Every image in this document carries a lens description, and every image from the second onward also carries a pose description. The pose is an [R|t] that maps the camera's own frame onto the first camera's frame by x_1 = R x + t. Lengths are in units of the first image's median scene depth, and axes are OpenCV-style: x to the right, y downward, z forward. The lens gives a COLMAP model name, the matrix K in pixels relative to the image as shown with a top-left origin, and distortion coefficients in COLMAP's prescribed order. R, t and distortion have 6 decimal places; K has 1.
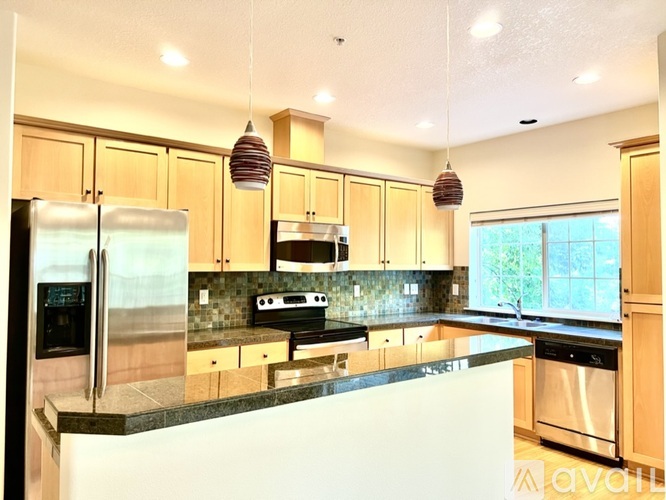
lens RADIAL K [[486.6, 0, 332.7], [0, 486.6, 231.7], [0, 0, 1]] dist [0.002231, -0.002357]
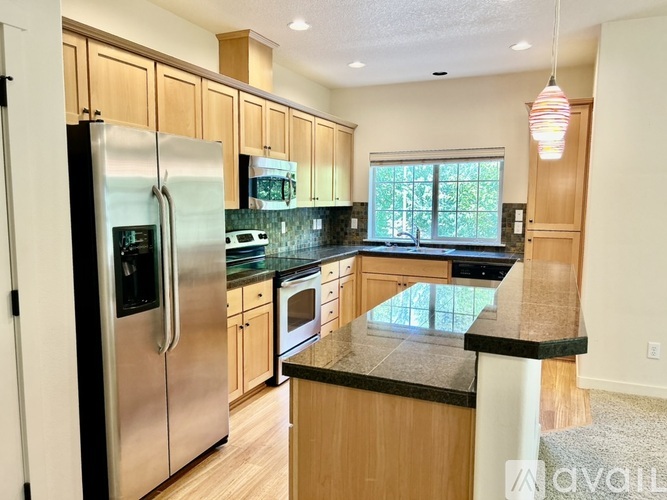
lens RADIAL K [[499.8, 0, 333.5], [0, 499.8, 250.0], [0, 0, 1]] dist [-0.004115, -0.002463]
pose [[0.880168, -0.051117, 0.471902, -0.357122], [-0.028775, 0.986610, 0.160541, -0.001157], [-0.473789, -0.154882, 0.866911, 0.048380]]
